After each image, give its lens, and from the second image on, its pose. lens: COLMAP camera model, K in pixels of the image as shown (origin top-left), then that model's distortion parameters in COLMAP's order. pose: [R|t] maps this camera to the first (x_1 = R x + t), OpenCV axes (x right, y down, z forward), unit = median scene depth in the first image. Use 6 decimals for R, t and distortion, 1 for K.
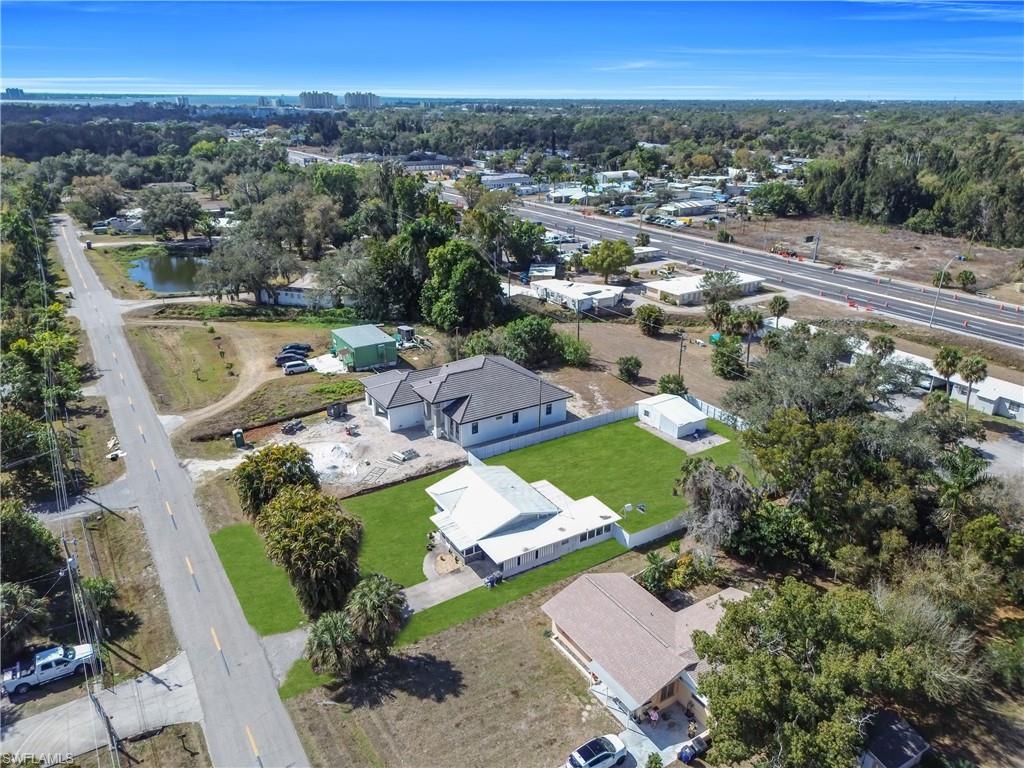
lens RADIAL K [[715.9, 0, 512.0], [0, 715.9, 384.0], [0, 0, 1]] dist [0.071560, -0.081041]
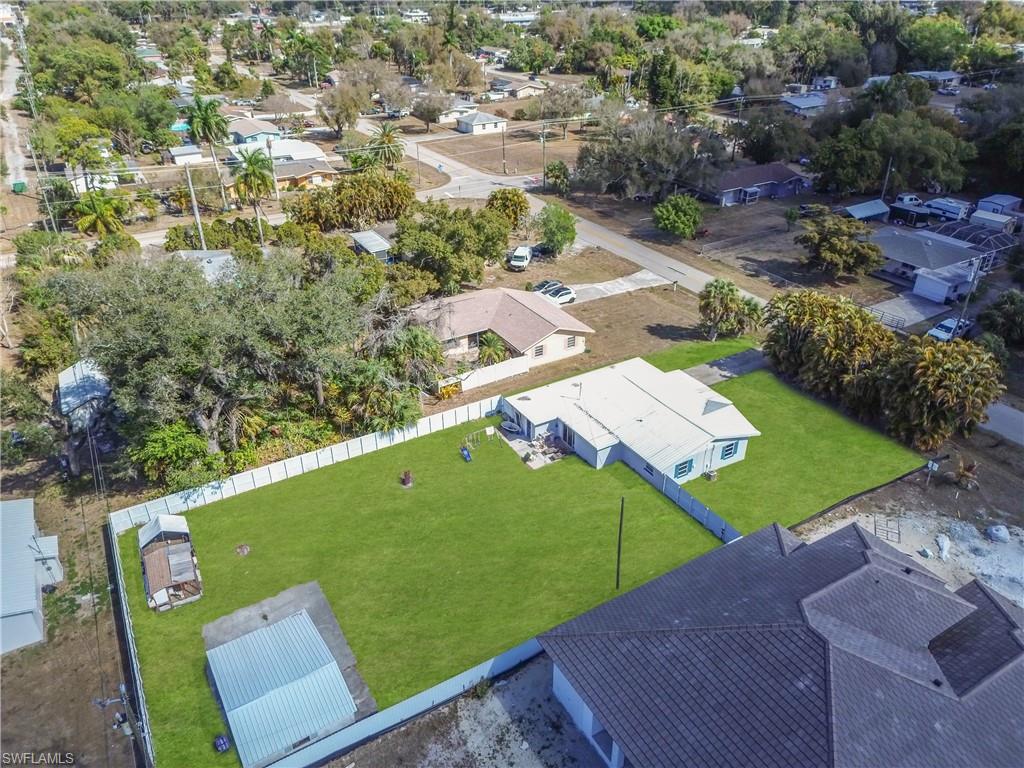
lens RADIAL K [[715.9, 0, 512.0], [0, 715.9, 384.0], [0, 0, 1]] dist [0.071560, -0.081041]
pose [[-0.999473, -0.016794, 0.027795, 0.075725], [0.011293, 0.622736, 0.782350, -0.310313], [-0.030447, 0.782252, -0.622218, 0.949932]]
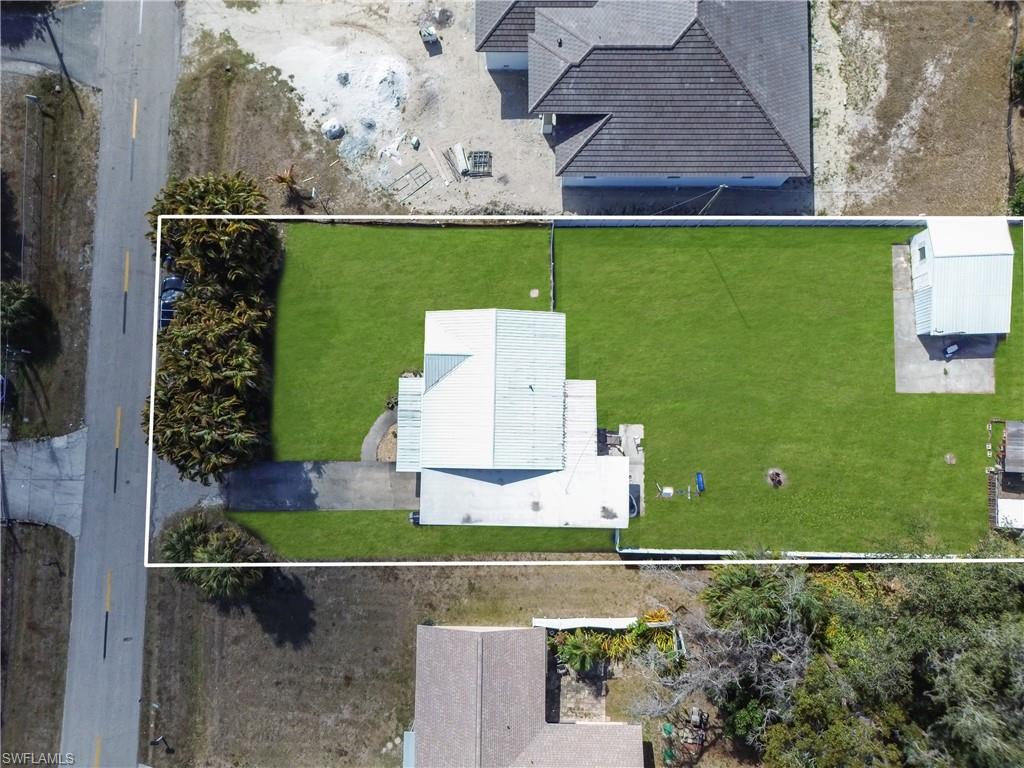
lens RADIAL K [[715.9, 0, 512.0], [0, 715.9, 384.0], [0, 0, 1]] dist [0.071560, -0.081041]
pose [[0.839284, 0.539700, -0.065775, 0.018212], [-0.180350, 0.390484, 0.902771, -0.298125], [0.512910, -0.745819, 0.425062, 0.467780]]
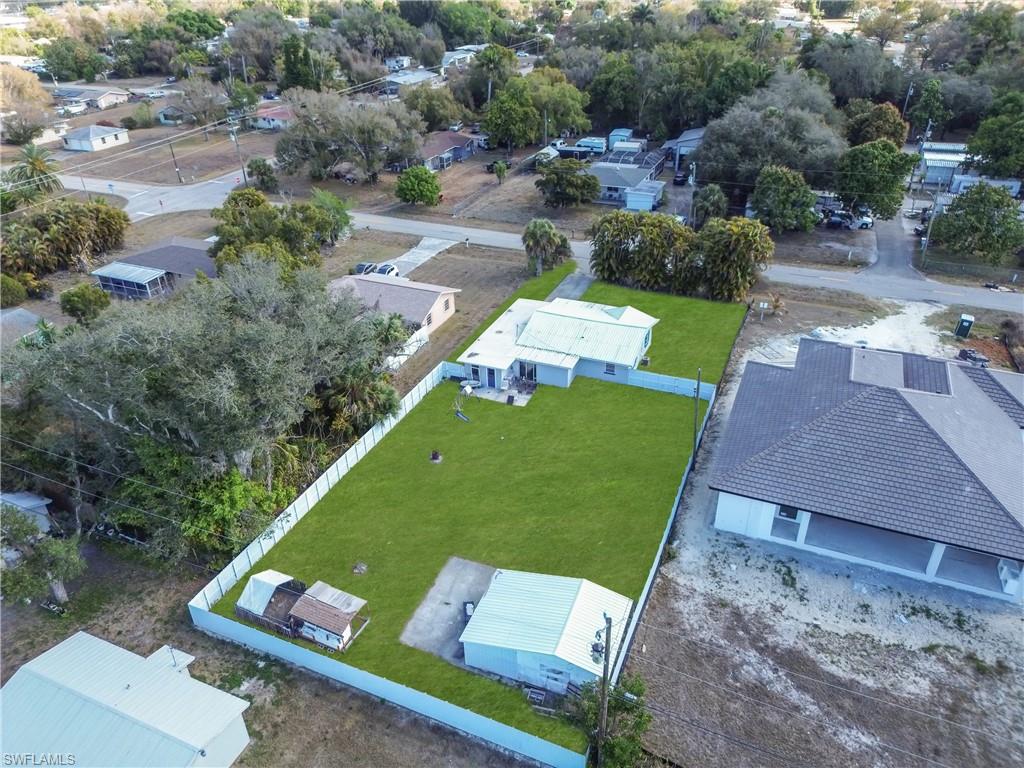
lens RADIAL K [[715.9, 0, 512.0], [0, 715.9, 384.0], [0, 0, 1]] dist [0.071560, -0.081041]
pose [[-0.825899, 0.300104, -0.477313, 0.334615], [-0.190660, 0.648046, 0.737350, -0.295930], [0.530603, 0.699981, -0.478003, 0.930400]]
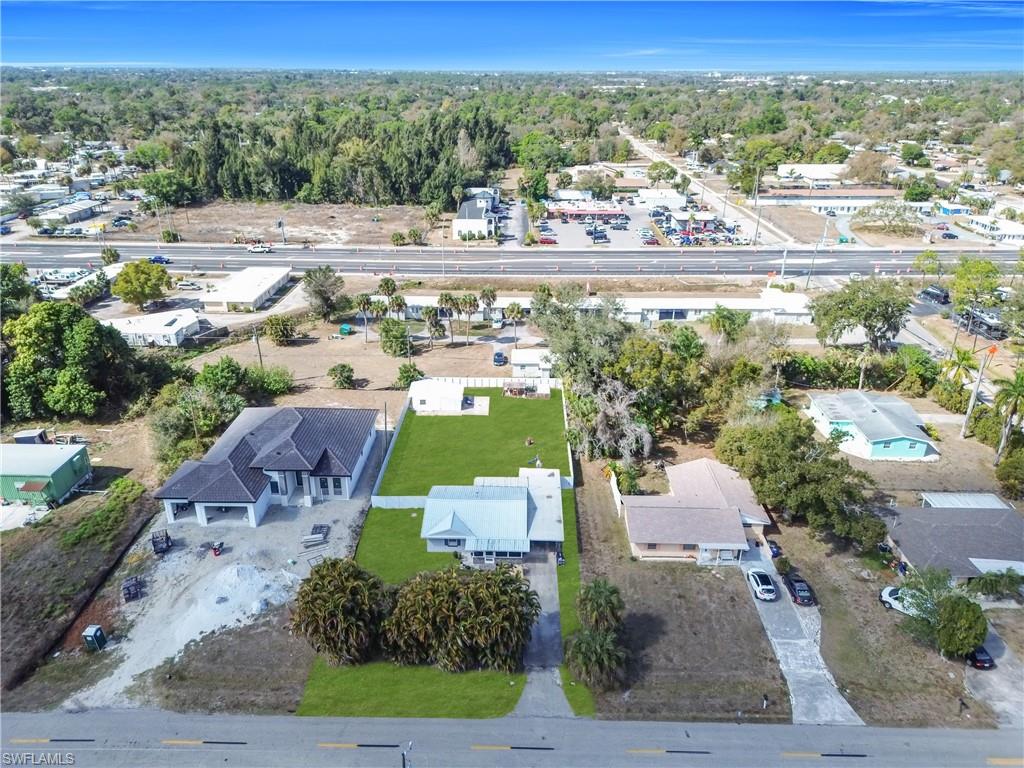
lens RADIAL K [[715.9, 0, 512.0], [0, 715.9, 384.0], [0, 0, 1]] dist [0.071560, -0.081041]
pose [[0.550988, -0.338729, 0.762676, -0.487983], [0.308323, 0.931882, 0.191135, -0.131798], [-0.775467, 0.129837, 0.617894, 0.175998]]
